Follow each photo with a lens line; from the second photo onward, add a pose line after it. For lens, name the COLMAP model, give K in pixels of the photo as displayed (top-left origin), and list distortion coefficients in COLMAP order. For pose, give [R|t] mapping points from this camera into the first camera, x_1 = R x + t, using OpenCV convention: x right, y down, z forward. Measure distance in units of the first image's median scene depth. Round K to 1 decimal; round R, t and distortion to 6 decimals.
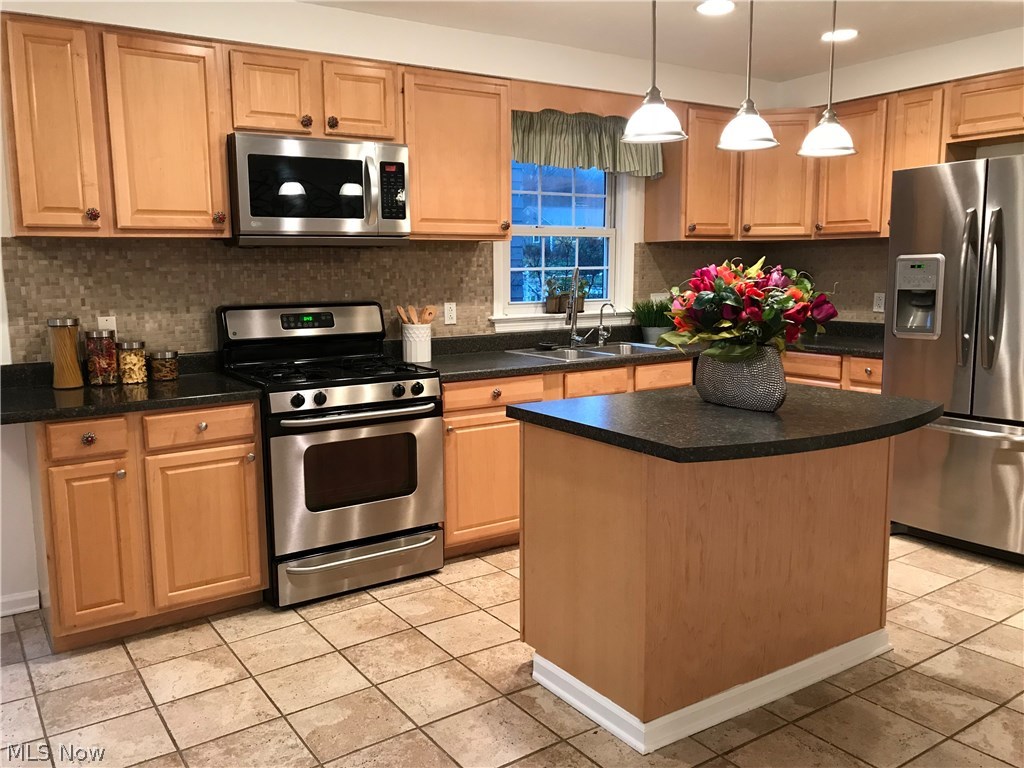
lens RADIAL K [[837.0, 0, 502.8], [0, 837.0, 382.5], [0, 0, 1]] dist [0.046240, -0.049116]
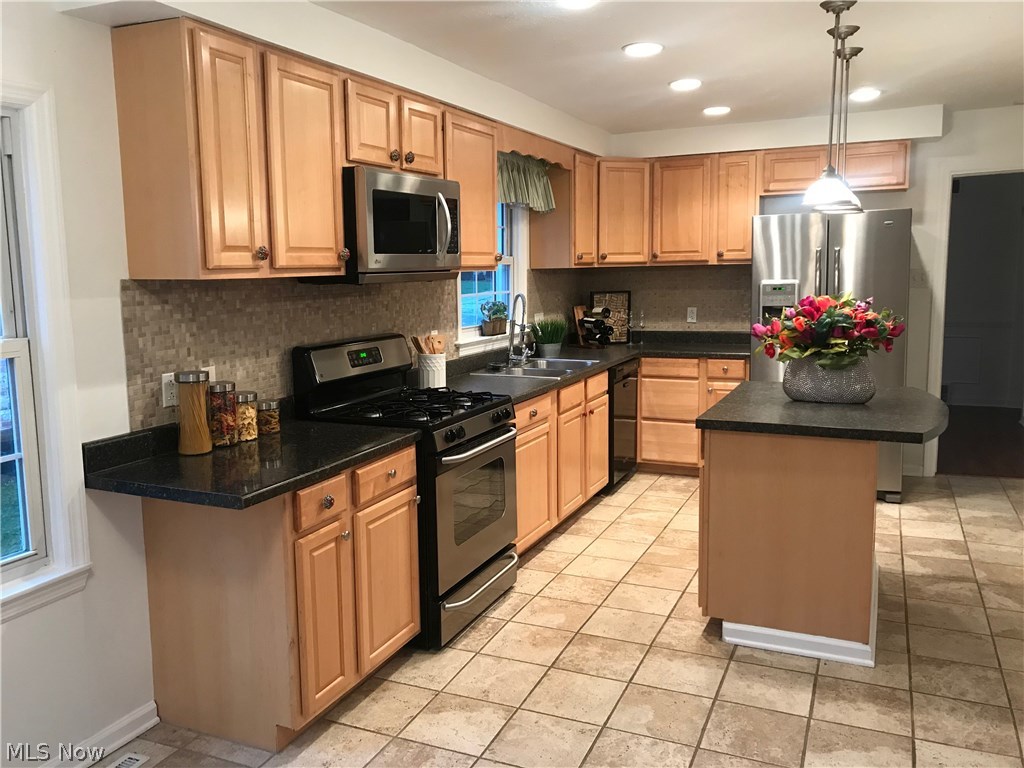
lens RADIAL K [[837.0, 0, 503.1], [0, 837.0, 381.3], [0, 0, 1]] dist [0.046240, -0.049116]
pose [[0.849224, -0.076406, 0.522475, -0.642415], [0.081709, 0.996572, 0.012929, -0.048025], [-0.521672, 0.031711, 0.852556, 0.099223]]
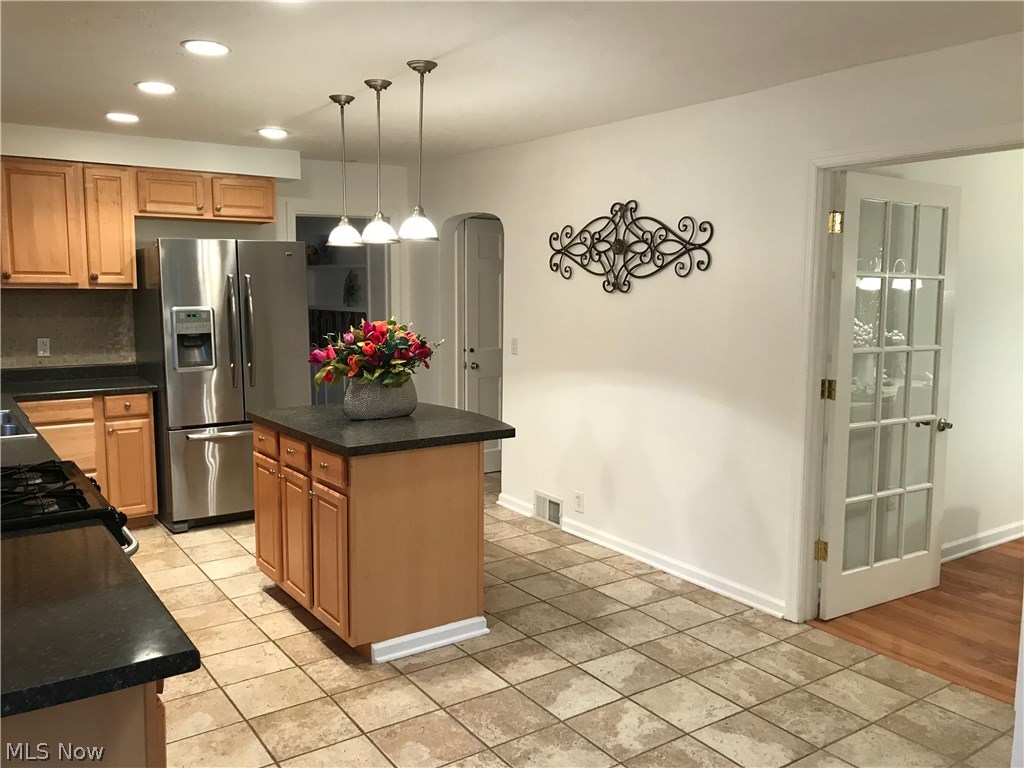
lens RADIAL K [[837.0, 0, 511.3], [0, 837.0, 379.5], [0, 0, 1]] dist [0.046240, -0.049116]
pose [[-0.018855, -0.098270, 0.994981, -0.875547], [0.132299, 0.986162, 0.099906, -0.115385], [-0.991030, 0.133519, -0.005593, 0.586191]]
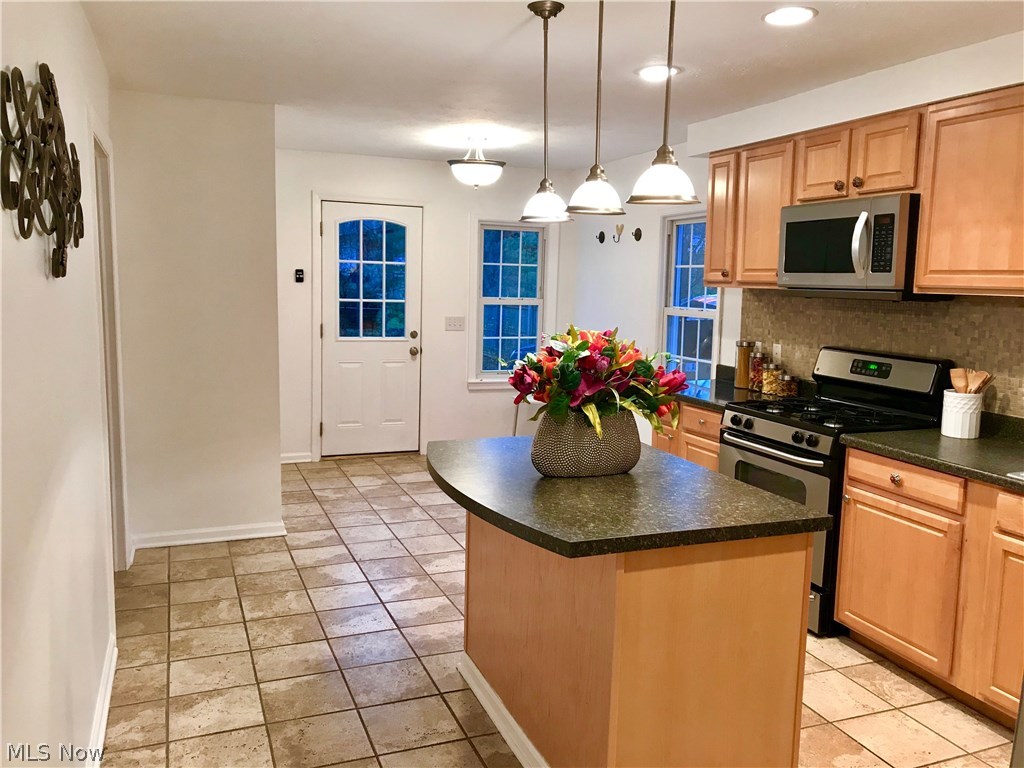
lens RADIAL K [[837.0, 0, 508.0], [0, 837.0, 380.4], [0, 0, 1]] dist [0.046240, -0.049116]
pose [[-0.210950, 0.127920, -0.969091, 0.933609], [-0.155314, 0.974419, 0.162432, -0.169540], [0.965079, 0.184778, -0.185686, 0.811247]]
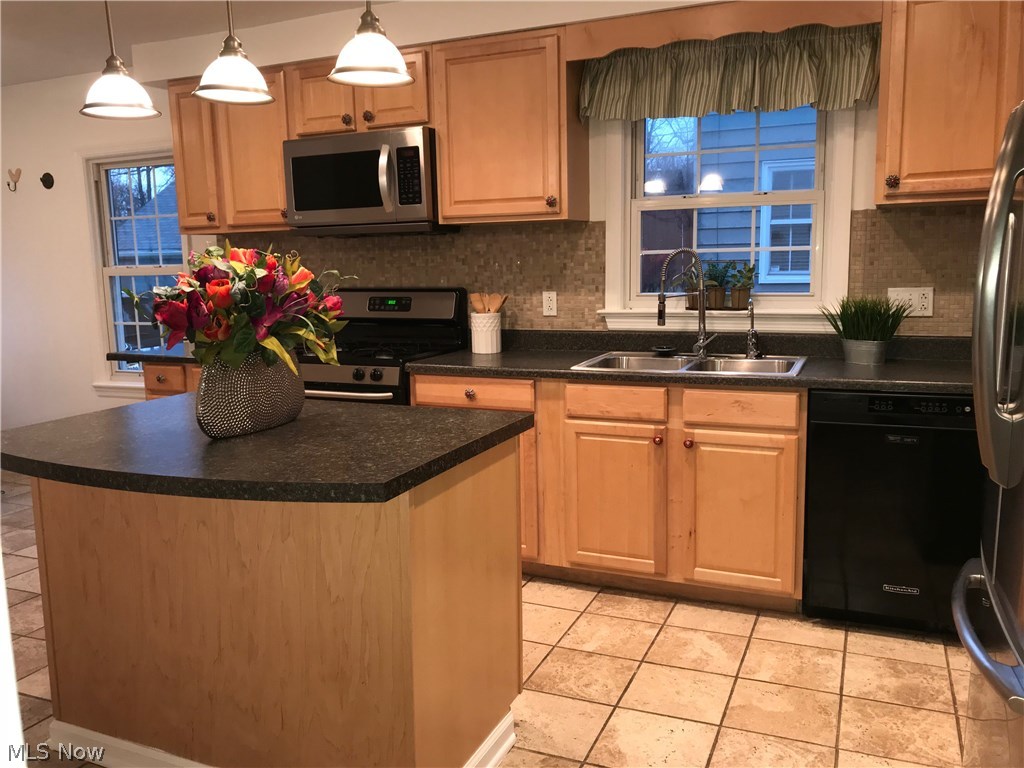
lens RADIAL K [[837.0, 0, 506.7], [0, 837.0, 381.5], [0, 0, 1]] dist [0.046240, -0.049116]
pose [[0.539874, 0.119882, -0.833165, 0.804951], [-0.102596, 0.991798, 0.076228, -0.076739], [0.835470, 0.044326, 0.547745, 0.575474]]
